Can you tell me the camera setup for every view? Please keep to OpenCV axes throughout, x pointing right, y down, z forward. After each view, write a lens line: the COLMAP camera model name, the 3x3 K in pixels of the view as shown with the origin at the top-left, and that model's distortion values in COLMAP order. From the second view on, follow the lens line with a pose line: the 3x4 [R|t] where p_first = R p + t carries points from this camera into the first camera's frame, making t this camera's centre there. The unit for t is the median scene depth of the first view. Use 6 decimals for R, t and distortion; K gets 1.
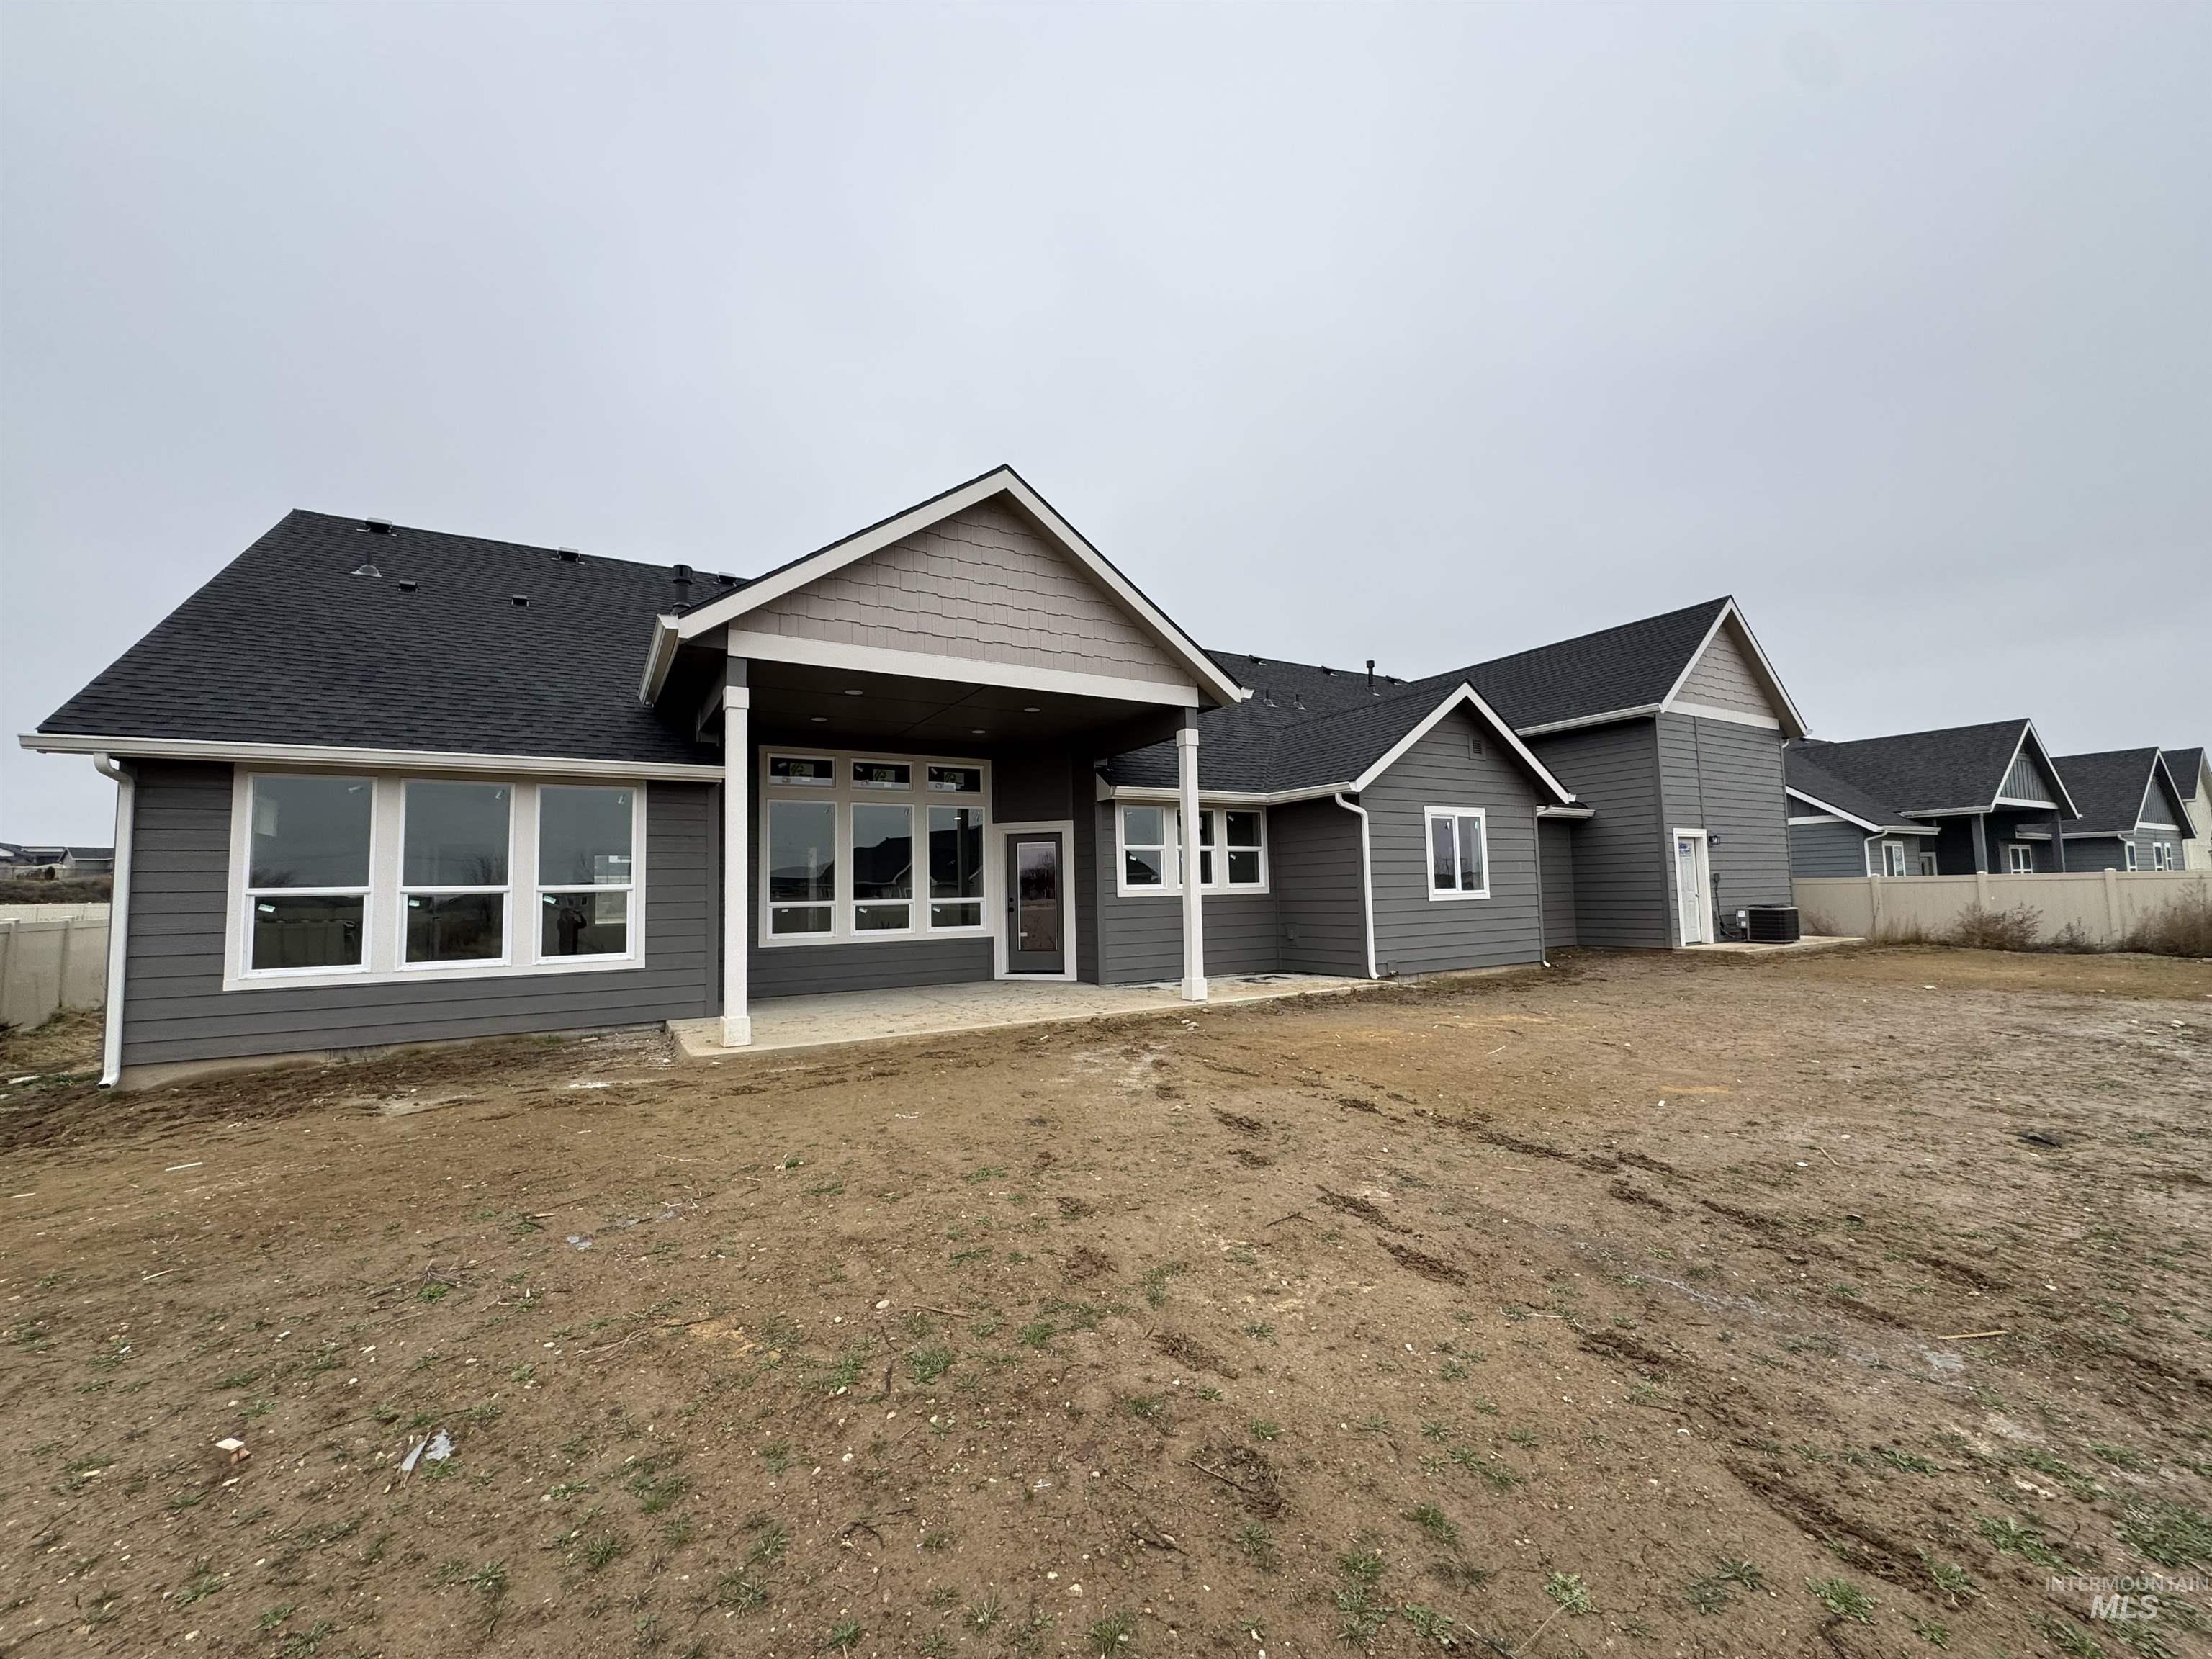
lens RADIAL K [[888.2, 0, 1111.0], [0, 888.2, 830.8], [0, 0, 1]] dist [-0.001232, -0.000369]
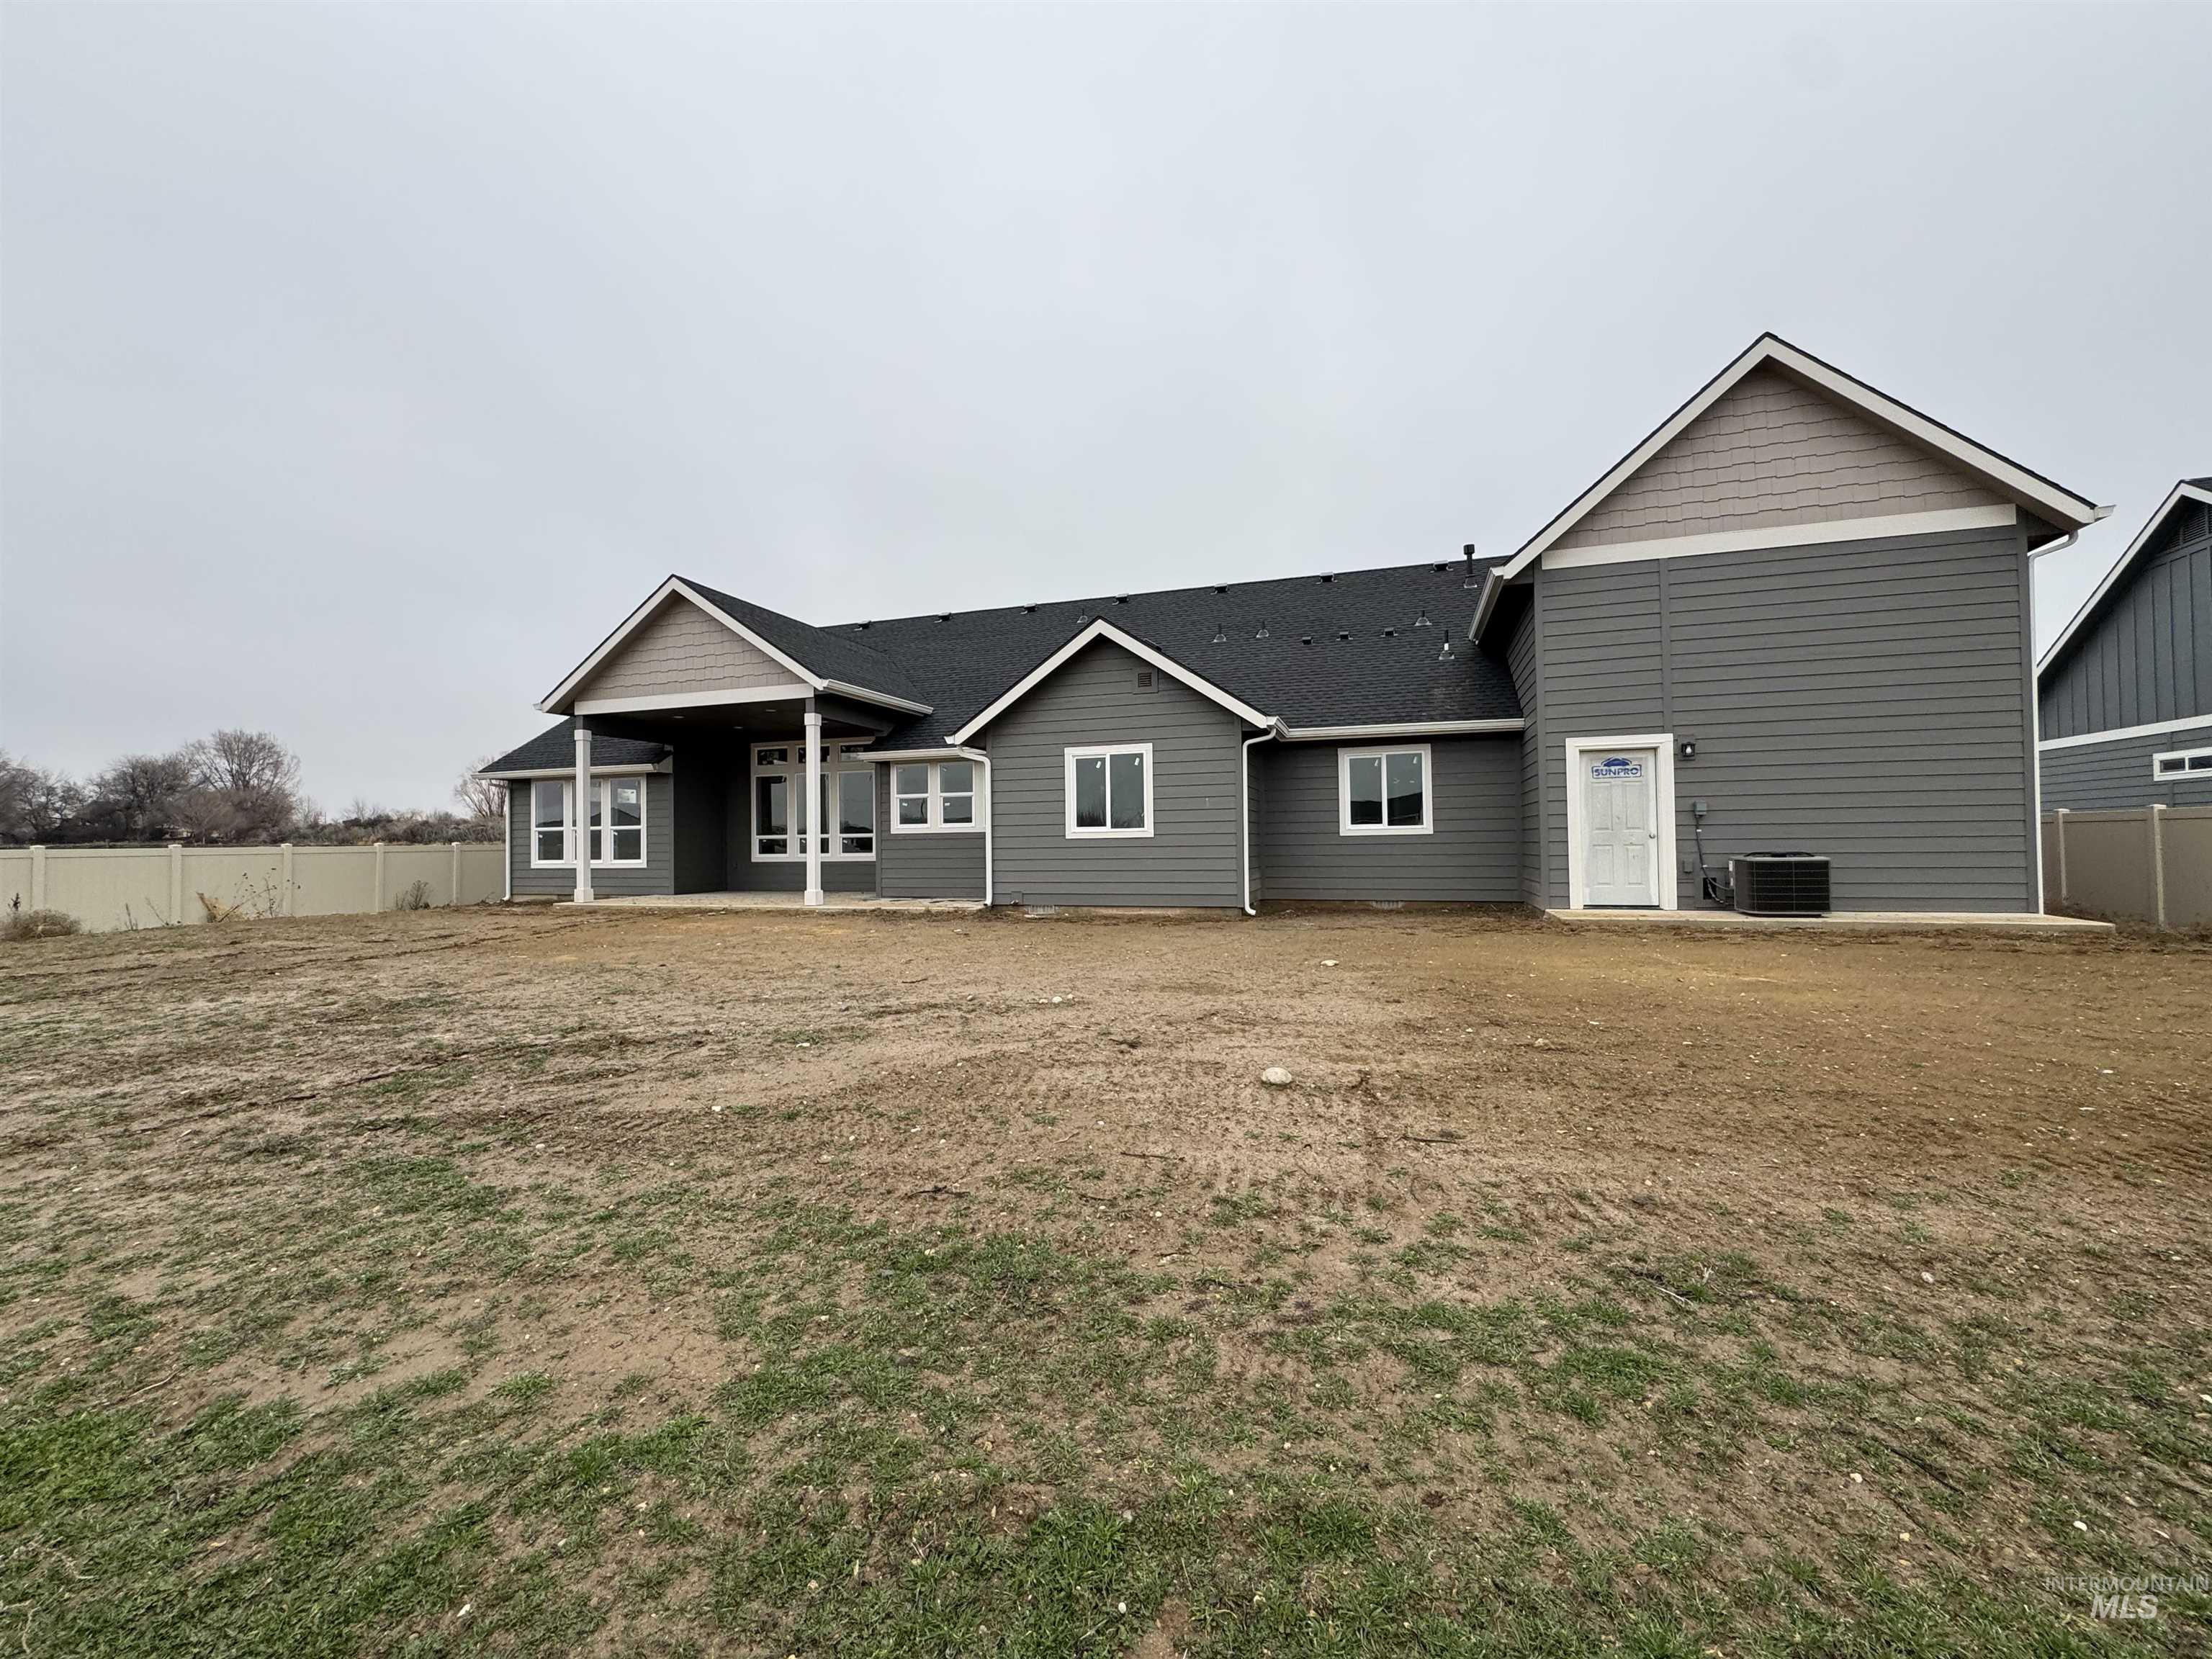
lens RADIAL K [[888.2, 0, 1109.0], [0, 888.2, 826.4], [0, 0, 1]] dist [-0.001232, -0.000369]
pose [[0.652911, 0.000502, -0.757434, 1.163164], [0.053550, 0.997467, 0.046821, 0.017551], [0.755539, -0.071130, 0.651230, 0.347224]]
